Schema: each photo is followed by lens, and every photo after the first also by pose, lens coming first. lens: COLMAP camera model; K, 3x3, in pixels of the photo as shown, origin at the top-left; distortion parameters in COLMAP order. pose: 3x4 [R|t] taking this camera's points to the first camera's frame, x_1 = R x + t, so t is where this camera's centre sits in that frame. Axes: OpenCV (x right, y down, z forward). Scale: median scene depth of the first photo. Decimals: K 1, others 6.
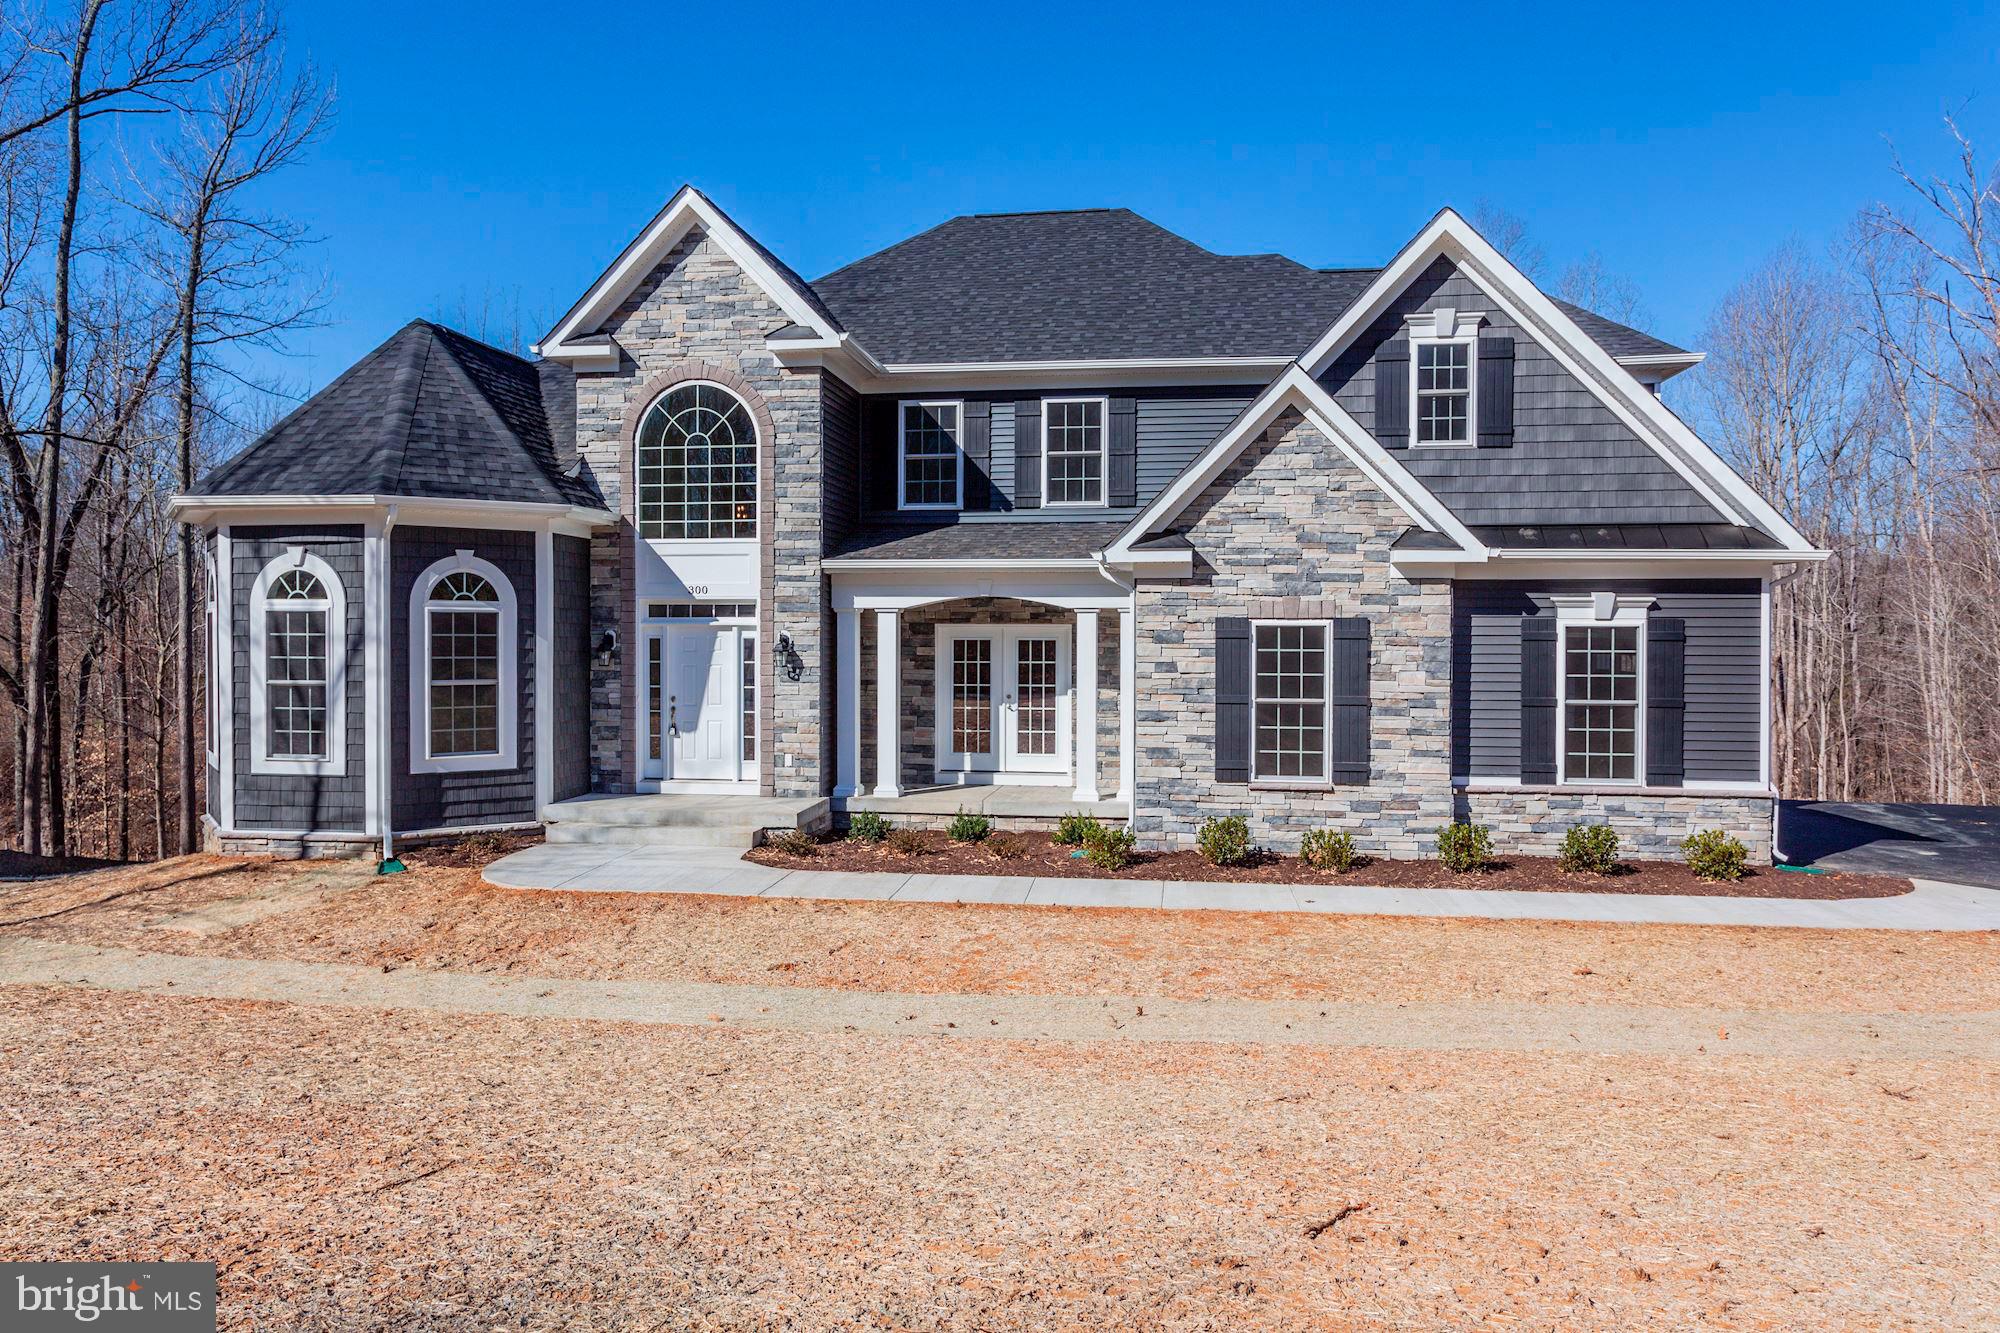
lens RADIAL K [[1293.1, 0, 1005.8], [0, 1293.1, 642.1], [0, 0, 1]] dist [-0.002355, 0.000701]
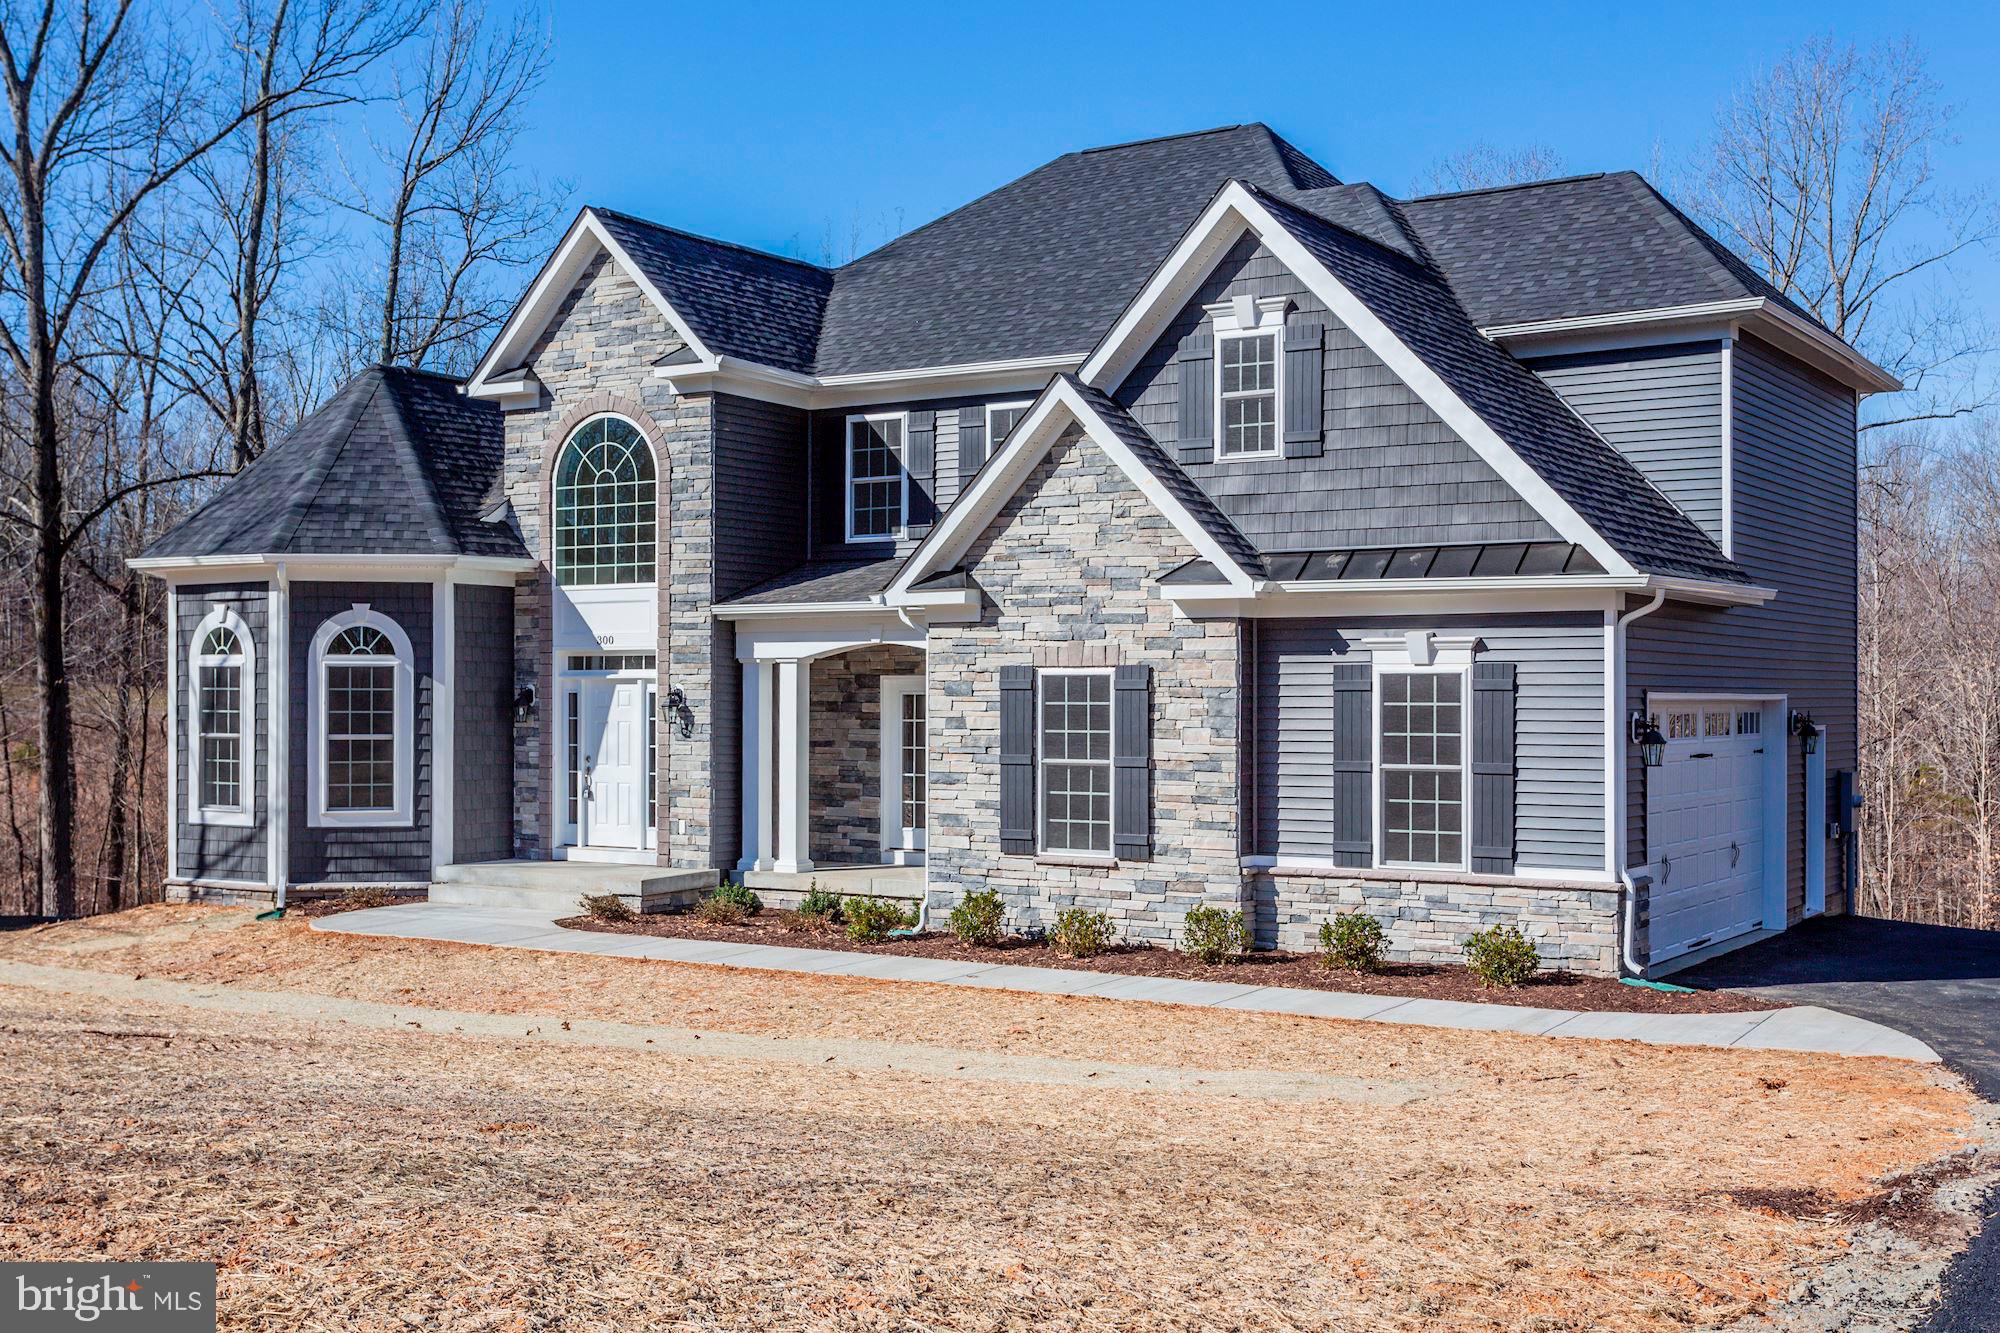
lens RADIAL K [[2145.3, 0, 982.1], [0, 2145.3, 660.7], [0, 0, 1]] dist [0.003747, 0.000000]
pose [[0.911347, -0.008872, -0.411543, 0.700280], [-0.000349, 0.999751, -0.022325, 0.009163], [0.411639, 0.020490, 0.911117, -0.307878]]
